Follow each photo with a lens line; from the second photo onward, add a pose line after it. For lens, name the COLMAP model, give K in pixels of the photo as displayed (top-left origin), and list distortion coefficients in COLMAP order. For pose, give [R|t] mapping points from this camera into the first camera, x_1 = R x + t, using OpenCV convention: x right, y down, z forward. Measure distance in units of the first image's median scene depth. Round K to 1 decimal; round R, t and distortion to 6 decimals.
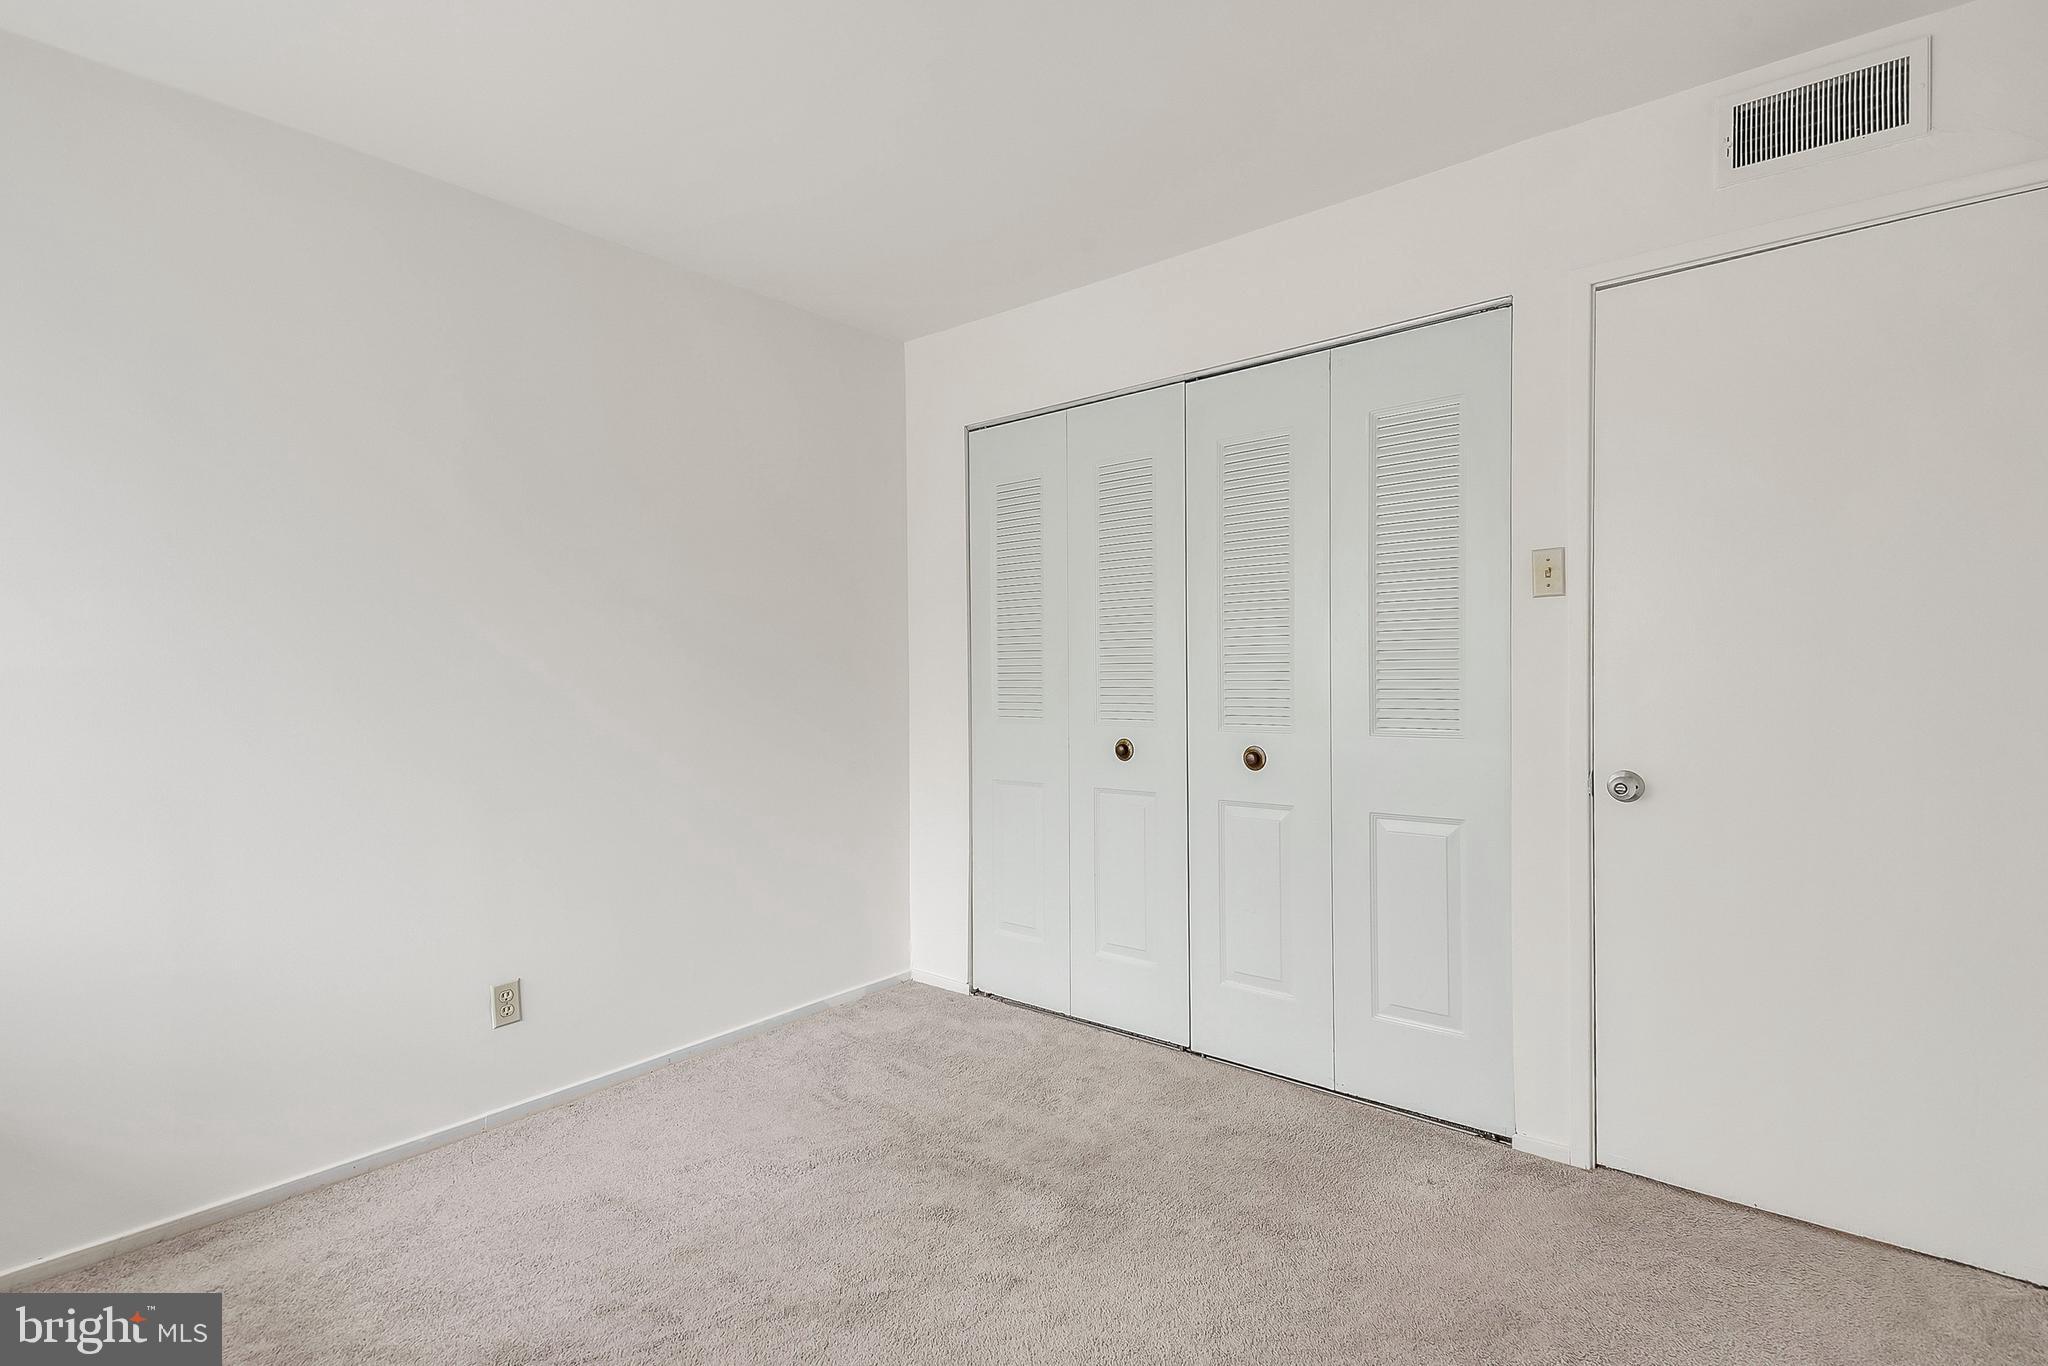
lens RADIAL K [[1012.8, 0, 1051.2], [0, 1012.8, 696.6], [0, 0, 1]] dist [0.064414, -0.039120]
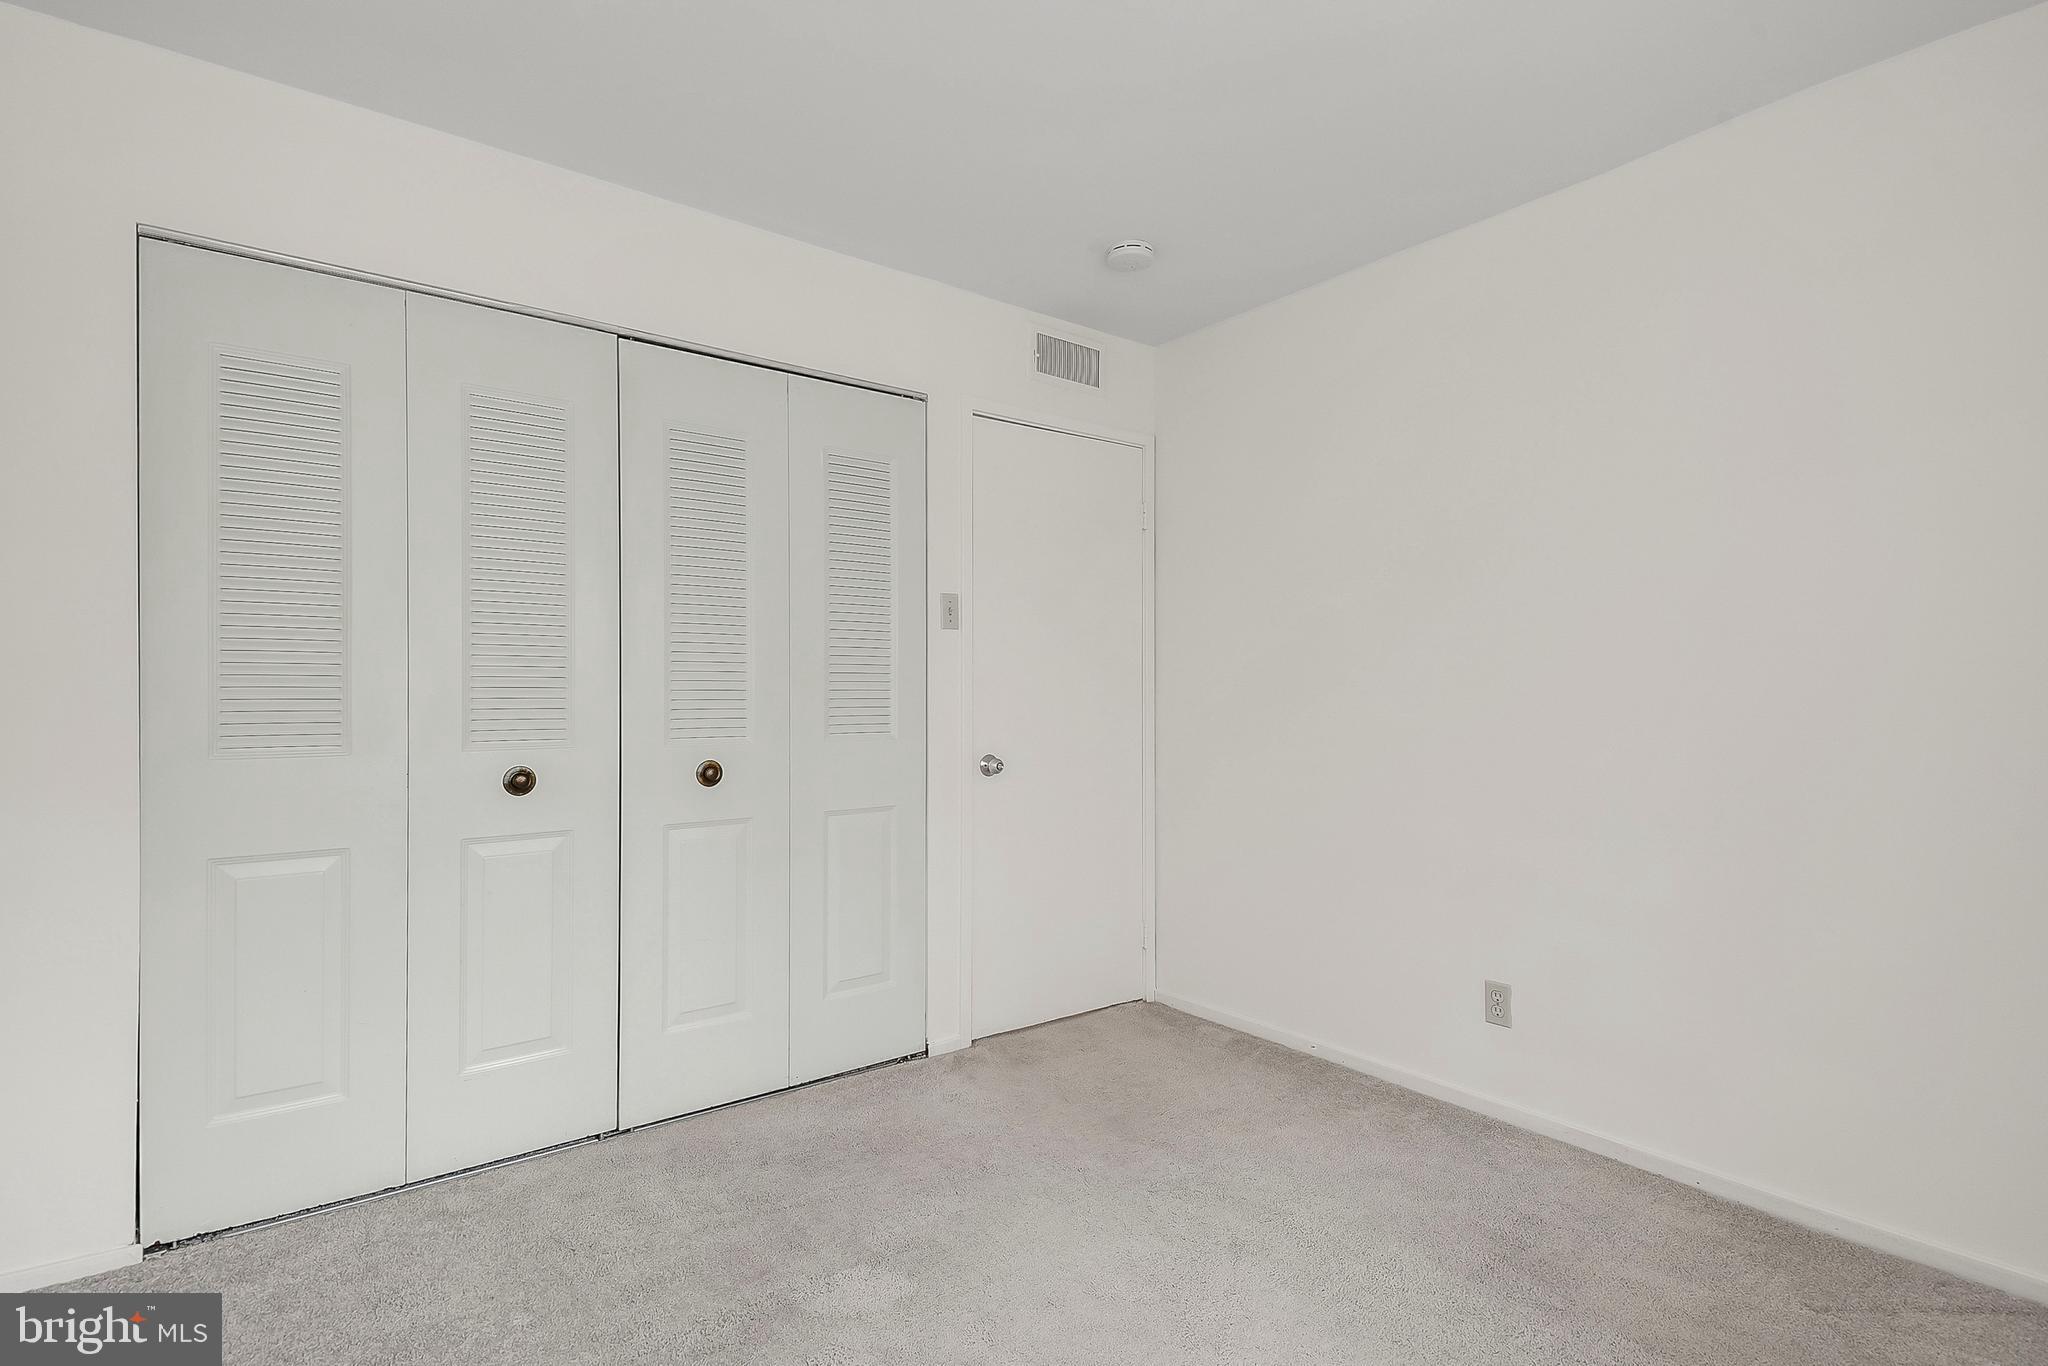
lens RADIAL K [[976.0, 0, 1040.1], [0, 976.0, 675.8], [0, 0, 1]] dist [0.020722, -0.013756]
pose [[0.224336, 0.015122, 0.974395, -0.596600], [0.010061, 0.999790, -0.017833, -0.009102], [-0.974460, 0.013804, 0.224137, 0.494496]]
